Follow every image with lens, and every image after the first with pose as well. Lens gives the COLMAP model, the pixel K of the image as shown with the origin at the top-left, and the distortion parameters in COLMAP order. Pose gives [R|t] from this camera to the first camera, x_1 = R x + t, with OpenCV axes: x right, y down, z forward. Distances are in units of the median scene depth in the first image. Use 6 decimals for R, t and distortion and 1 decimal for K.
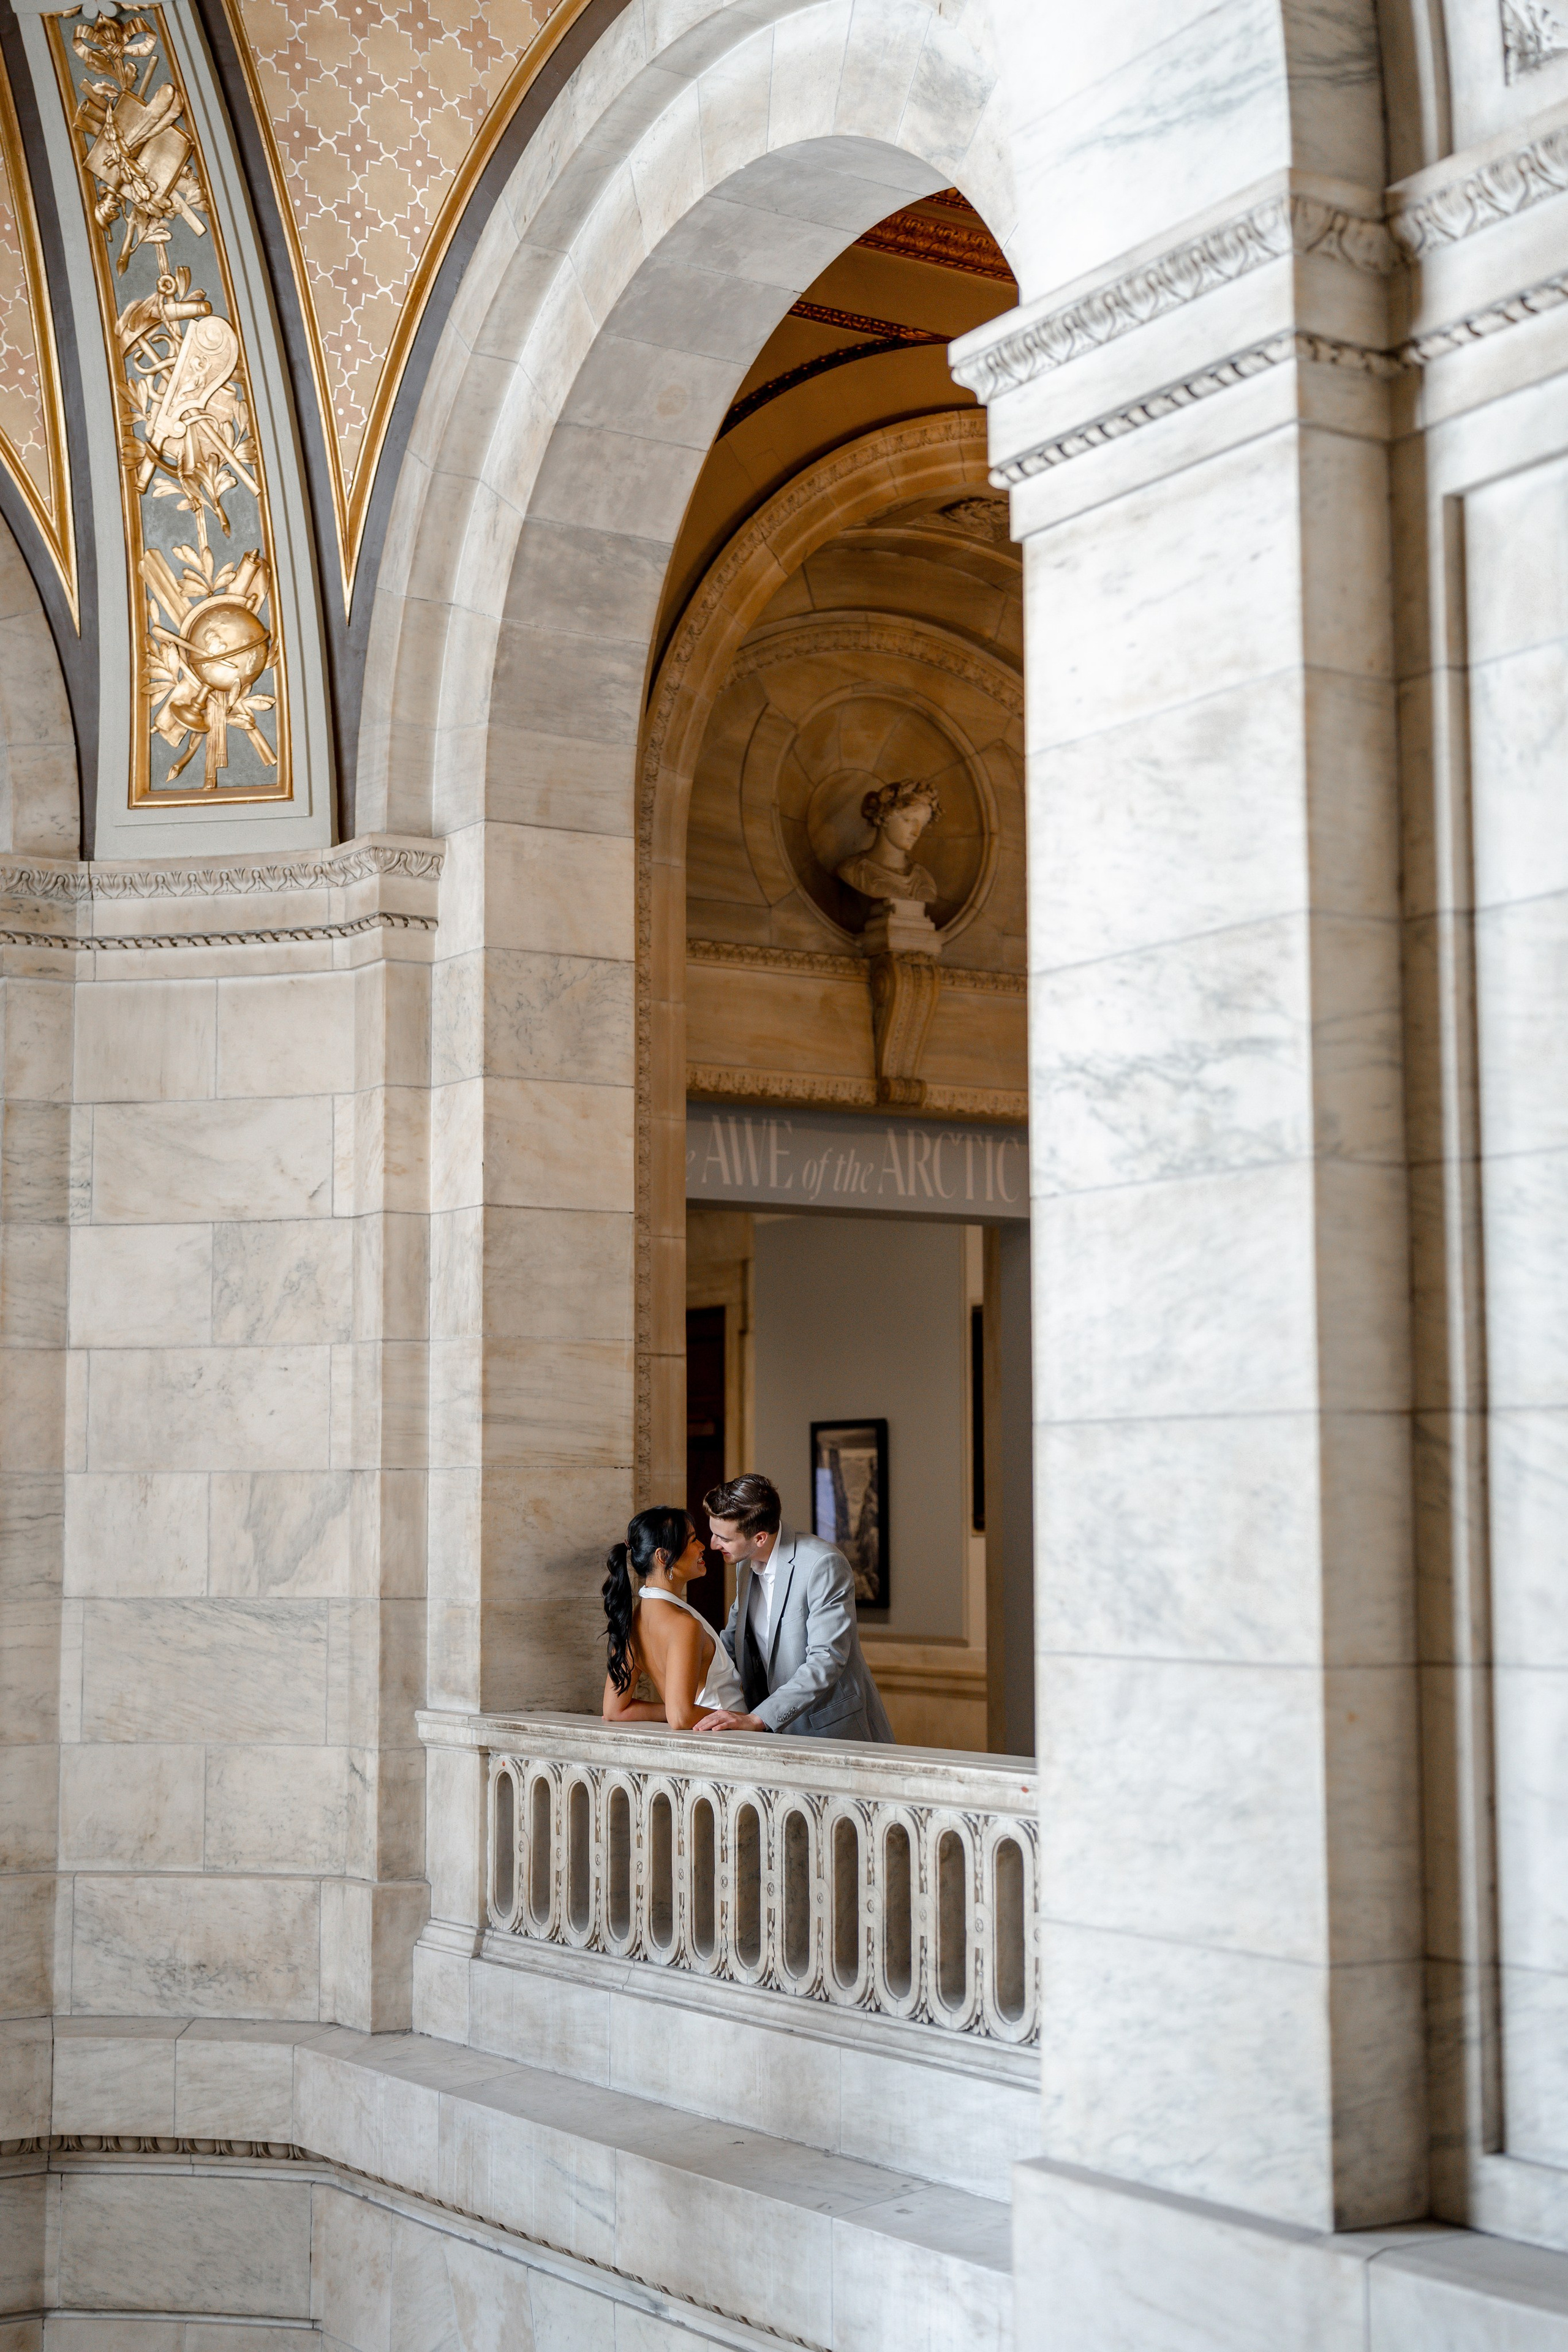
lens RADIAL K [[3273.9, 0, 792.4], [0, 3273.9, 1177.8], [0, 0, 1]] dist [0.020054, 0.000000]
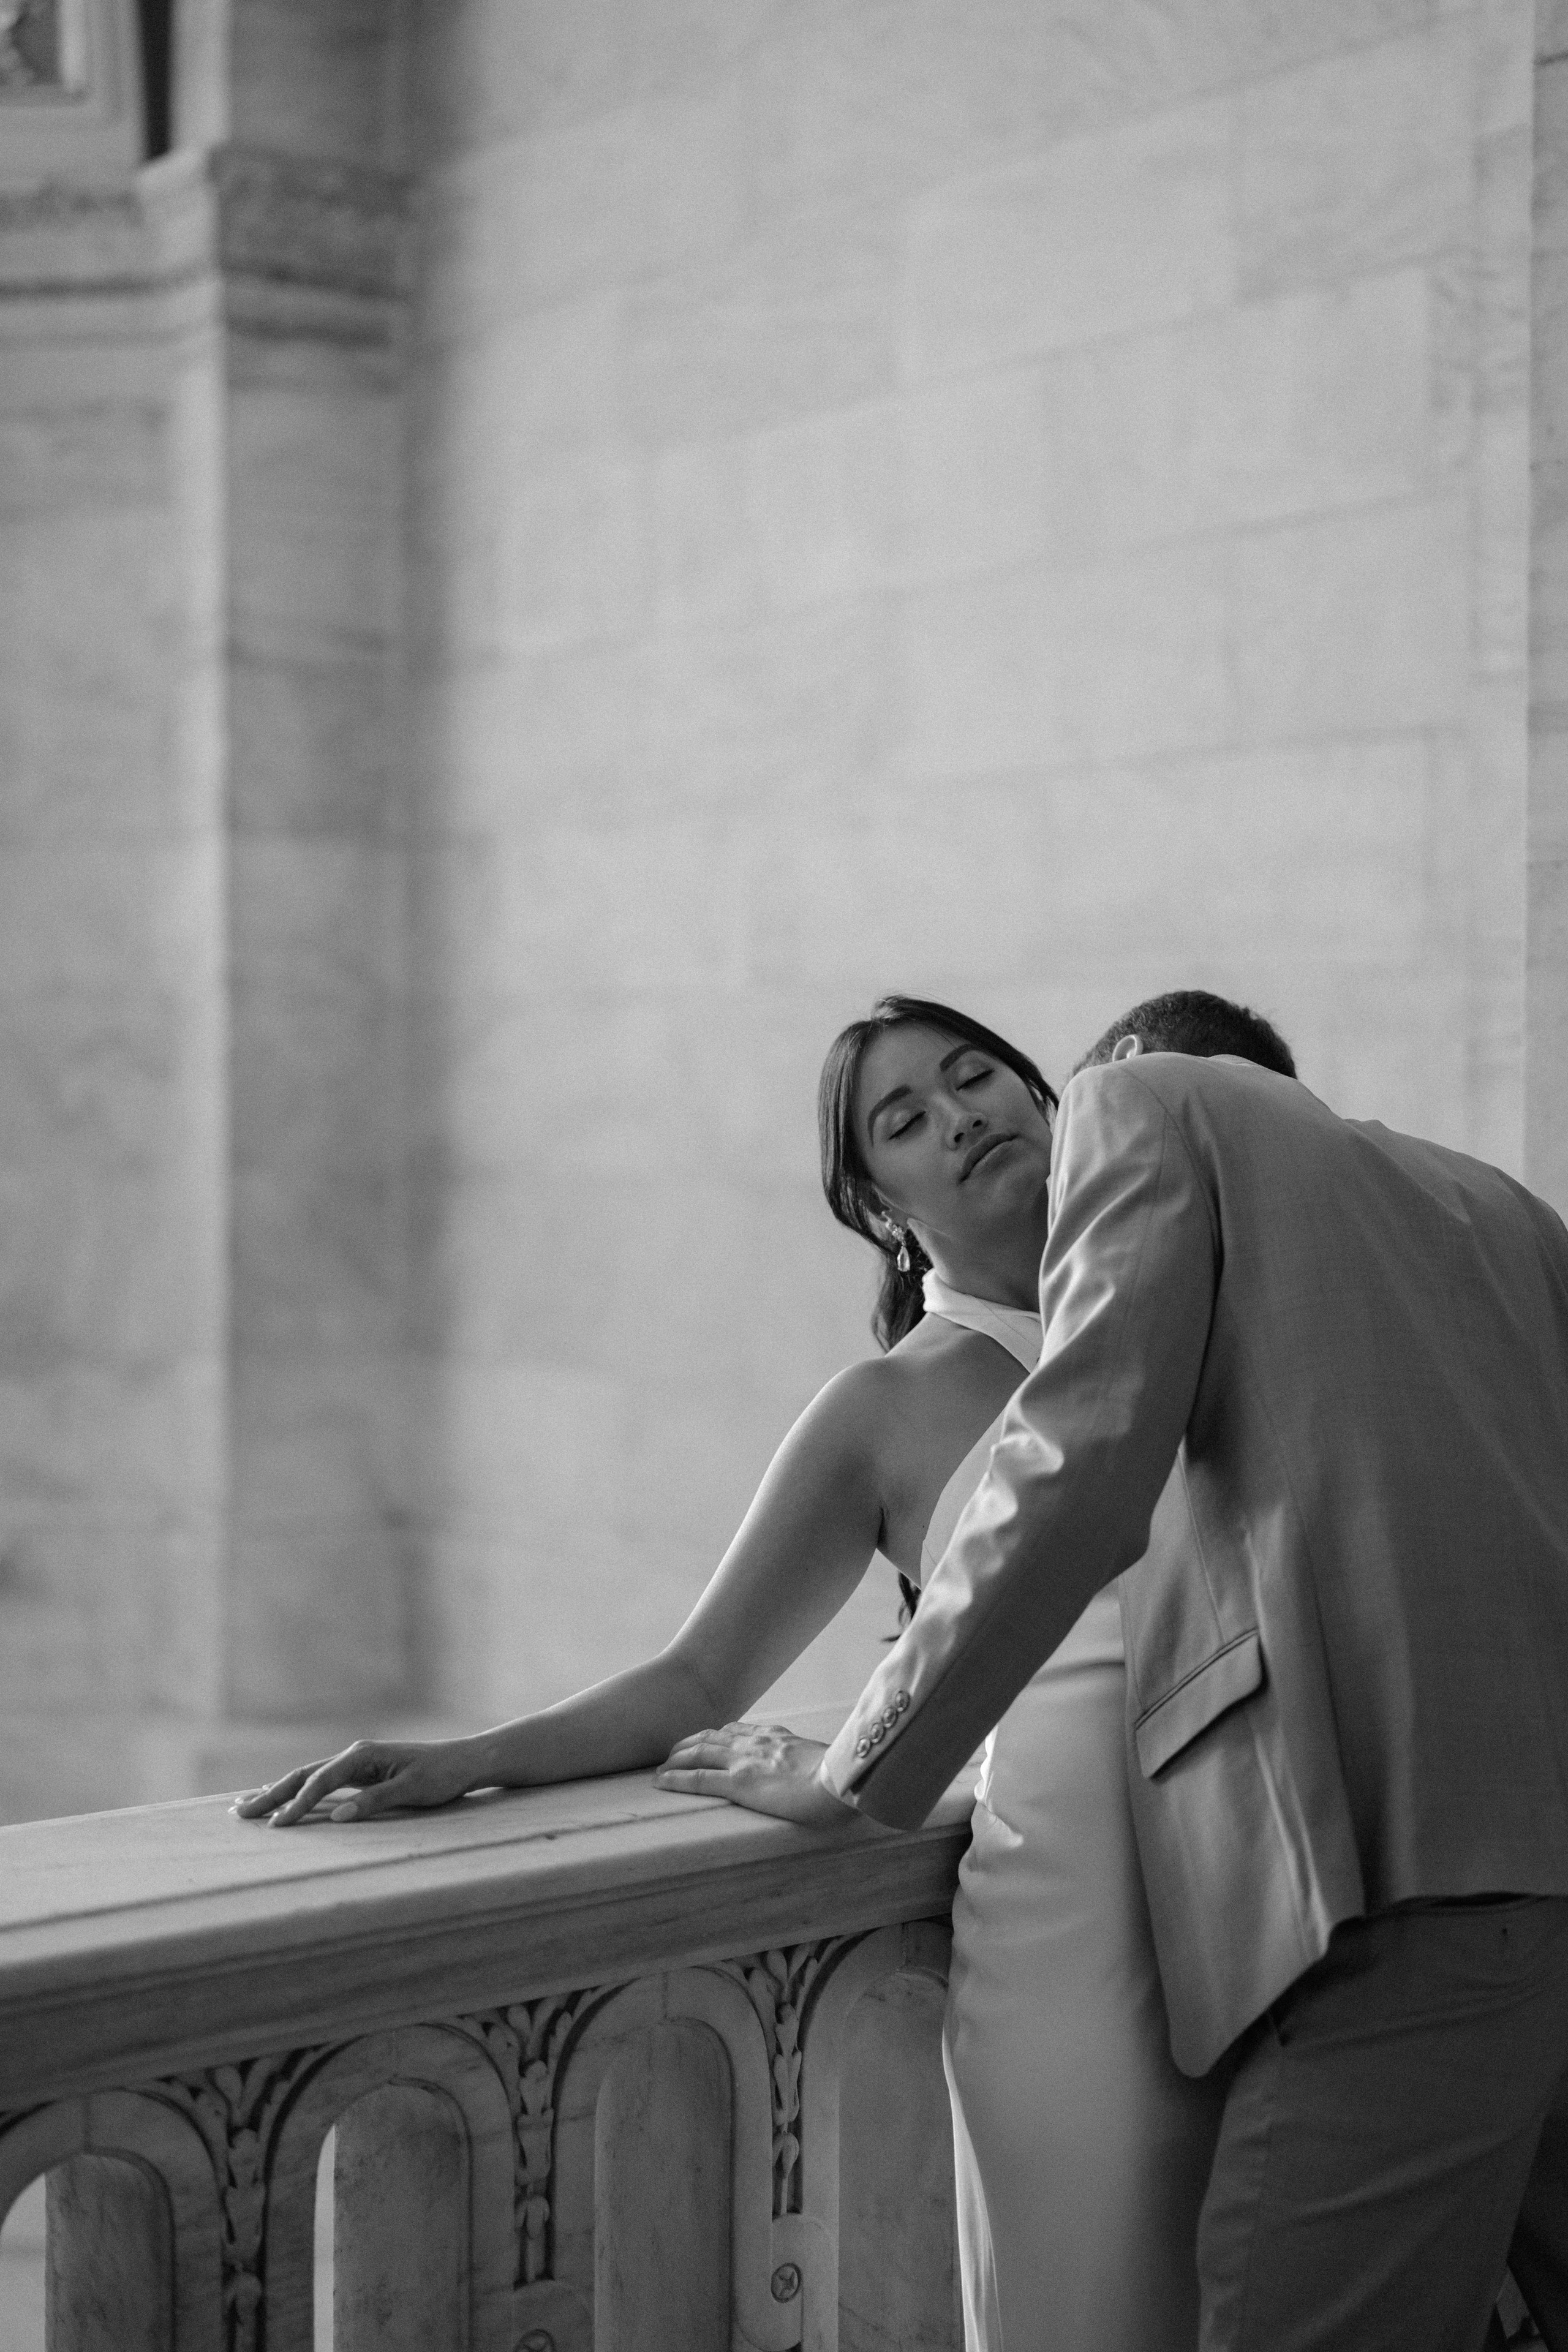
lens RADIAL K [[3273.9, 0, 780.1], [0, 3273.9, 1181.8], [0, 0, 1]] dist [0.020054, 0.000000]
pose [[0.118819, 0.029542, -0.992476, 0.219169], [0.099932, 0.994126, 0.041555, 0.095600], [0.987874, -0.104118, 0.115169, 0.857391]]
